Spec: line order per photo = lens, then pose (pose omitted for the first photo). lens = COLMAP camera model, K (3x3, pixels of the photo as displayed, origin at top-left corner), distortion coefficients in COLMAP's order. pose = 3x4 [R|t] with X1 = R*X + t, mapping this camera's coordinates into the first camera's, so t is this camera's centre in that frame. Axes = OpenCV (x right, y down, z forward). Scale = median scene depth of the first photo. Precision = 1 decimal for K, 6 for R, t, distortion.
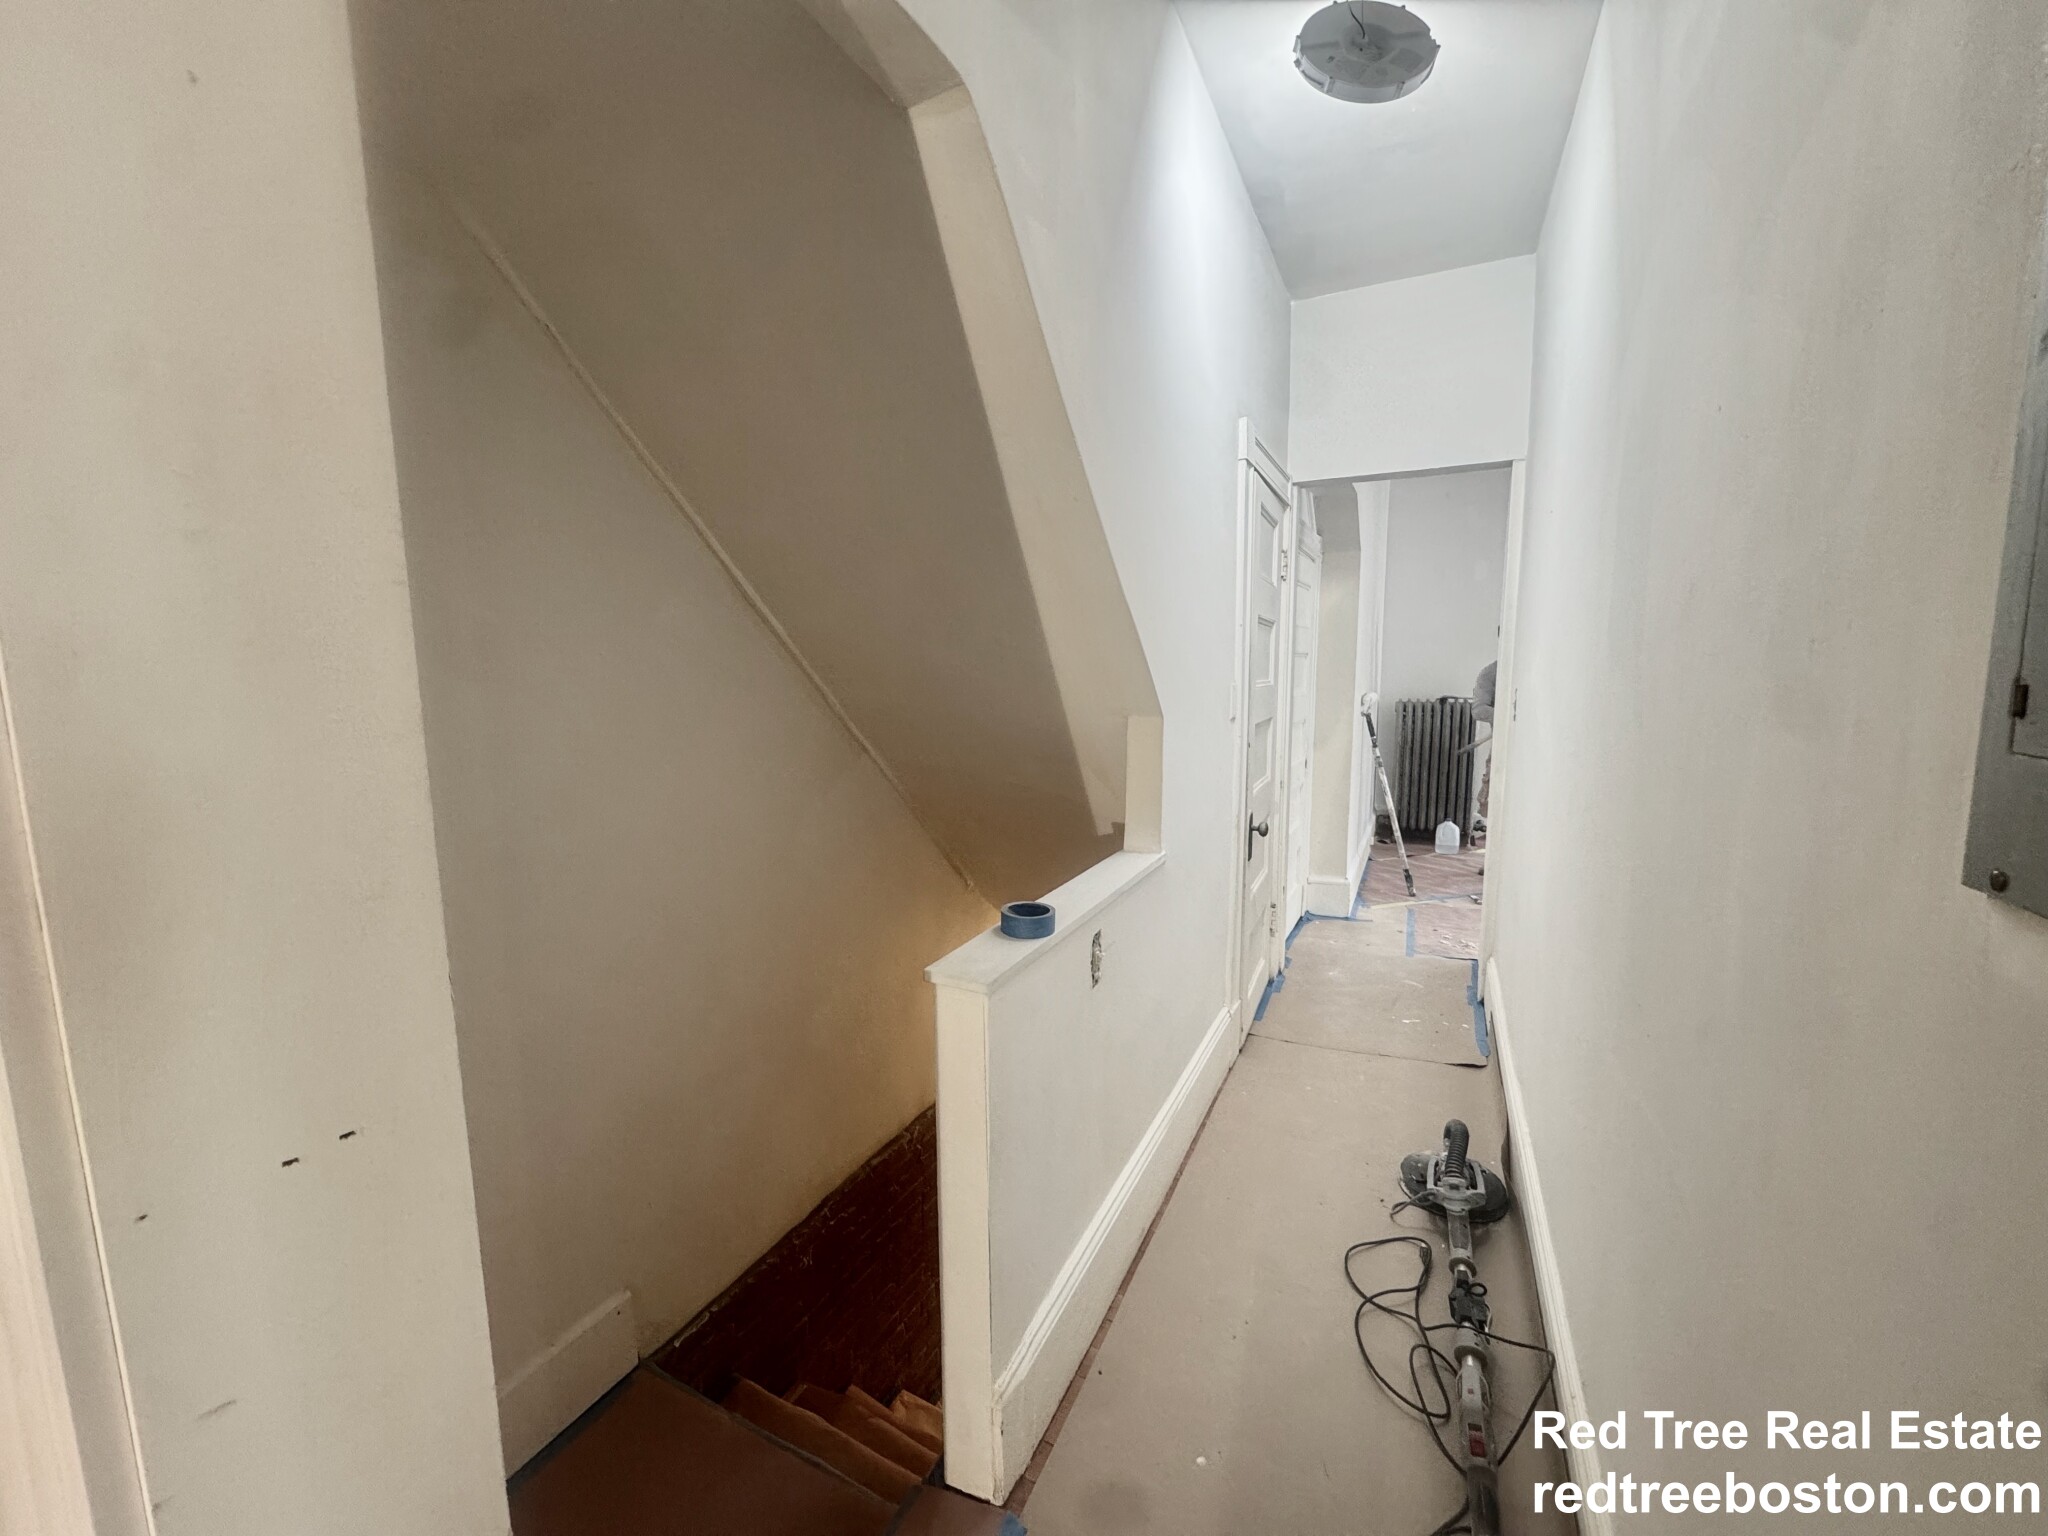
lens RADIAL K [[817.8, 0, 1026.5], [0, 817.8, 765.4], [0, 0, 1]] dist [-0.004171, 0.001297]
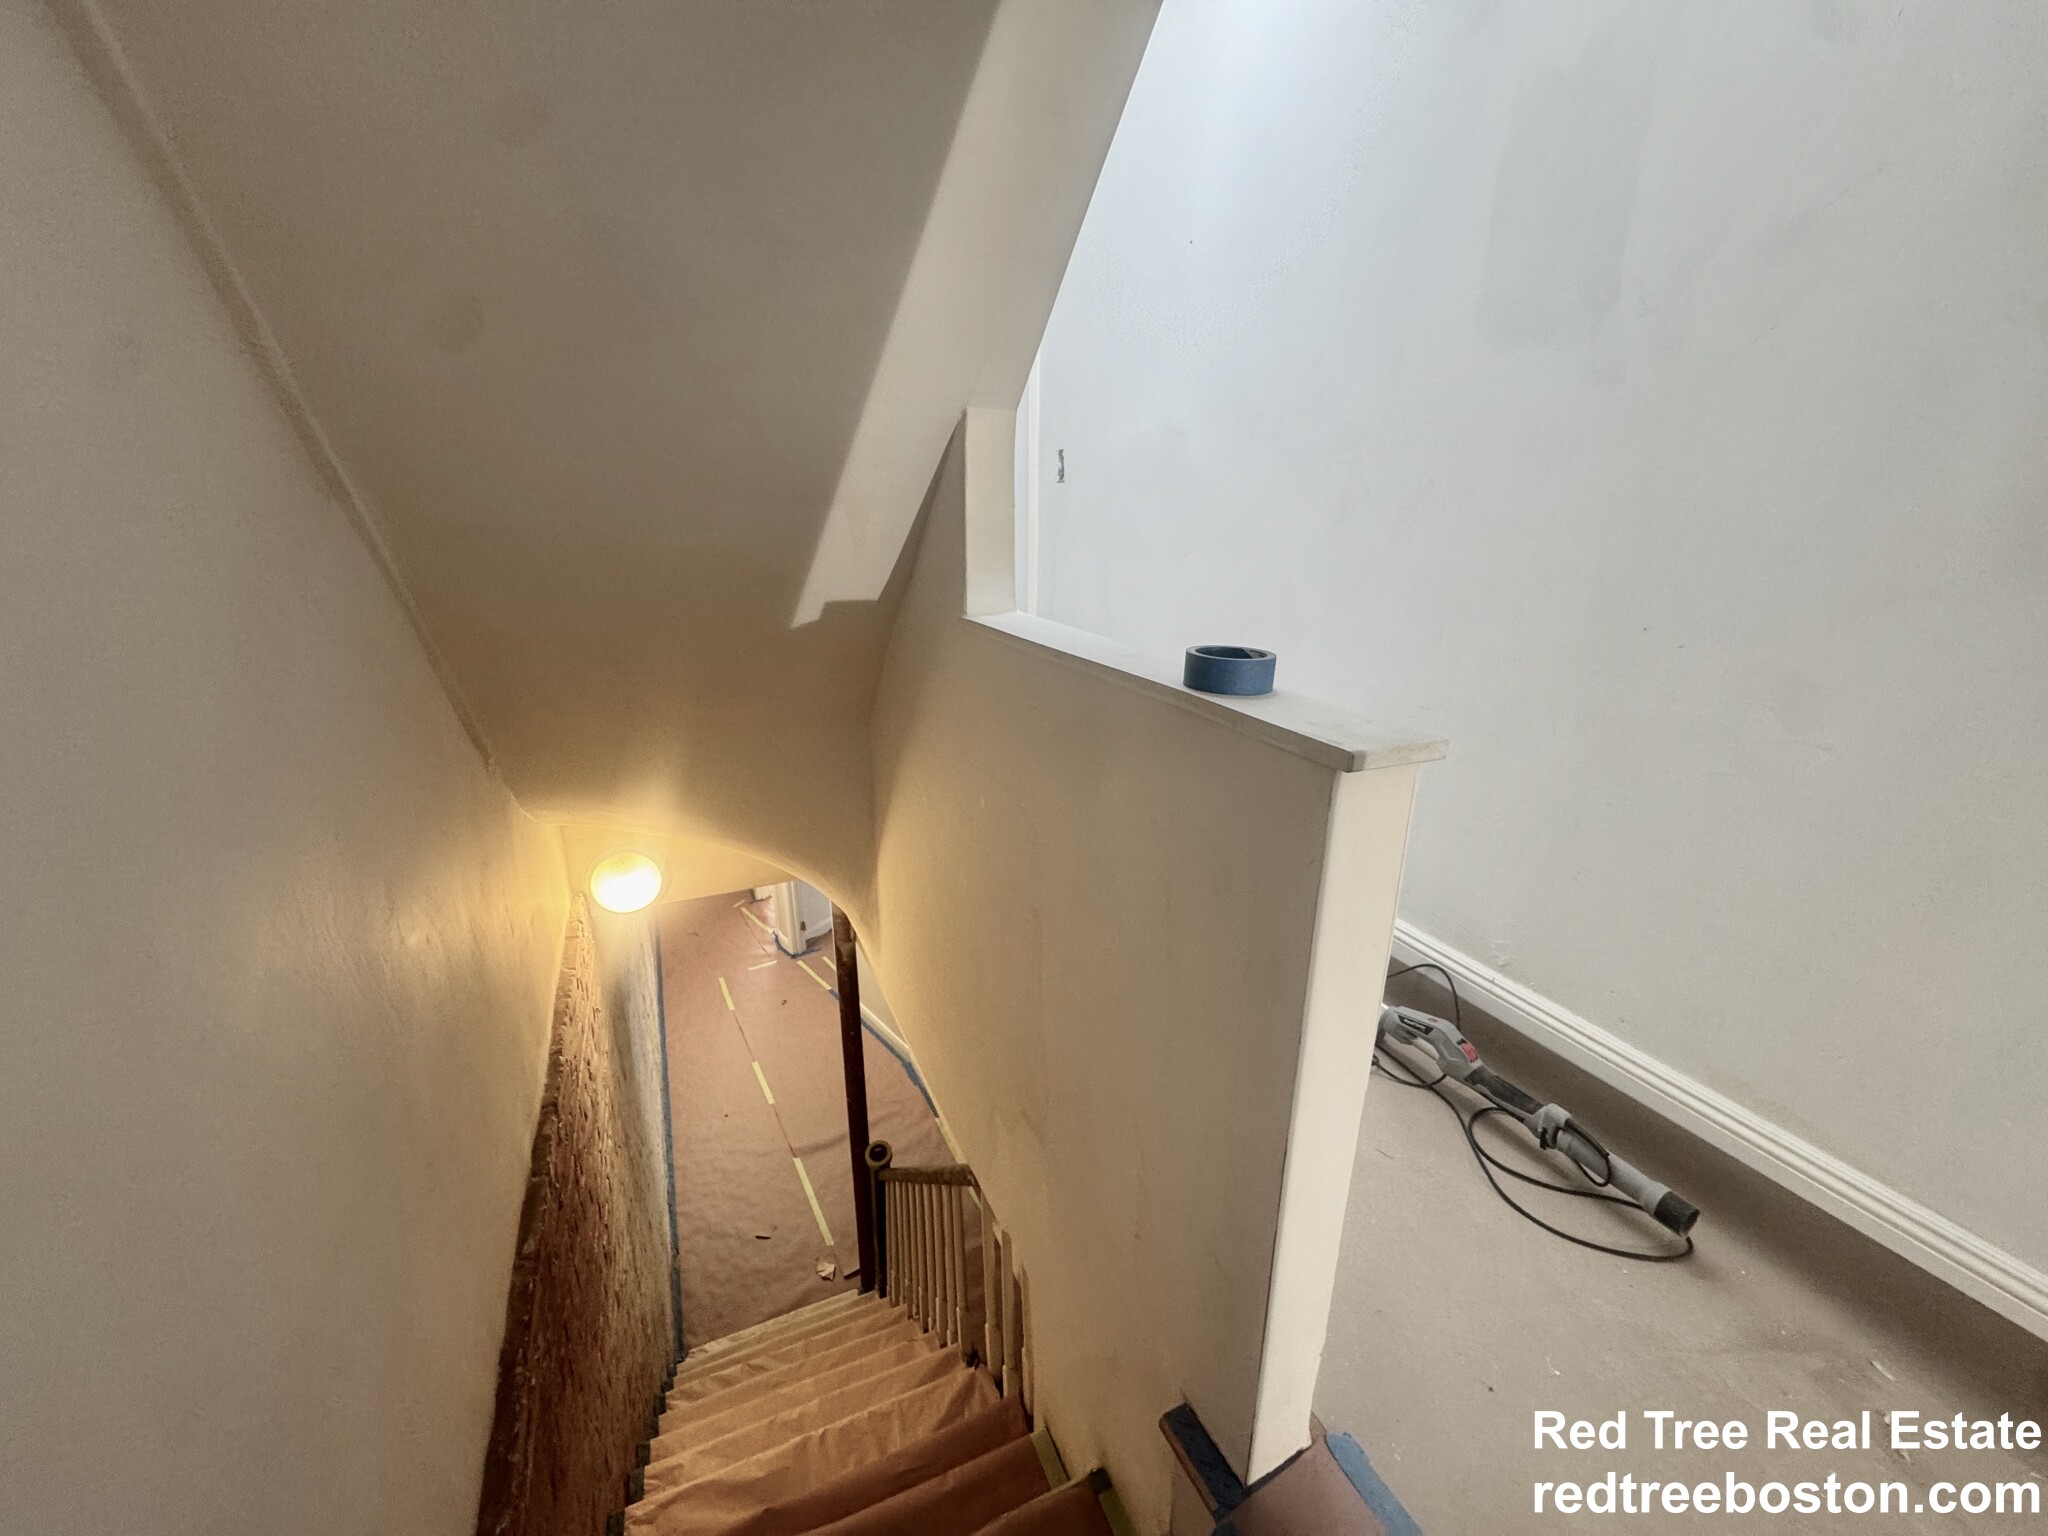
lens RADIAL K [[817.8, 0, 1022.1], [0, 817.8, 771.2], [0, 0, 1]] dist [-0.004171, 0.001297]
pose [[0.638356, -0.238444, 0.731879, -0.305813], [0.094603, 0.967906, 0.232826, 0.057438], [-0.763906, -0.079388, 0.640426, 0.391271]]
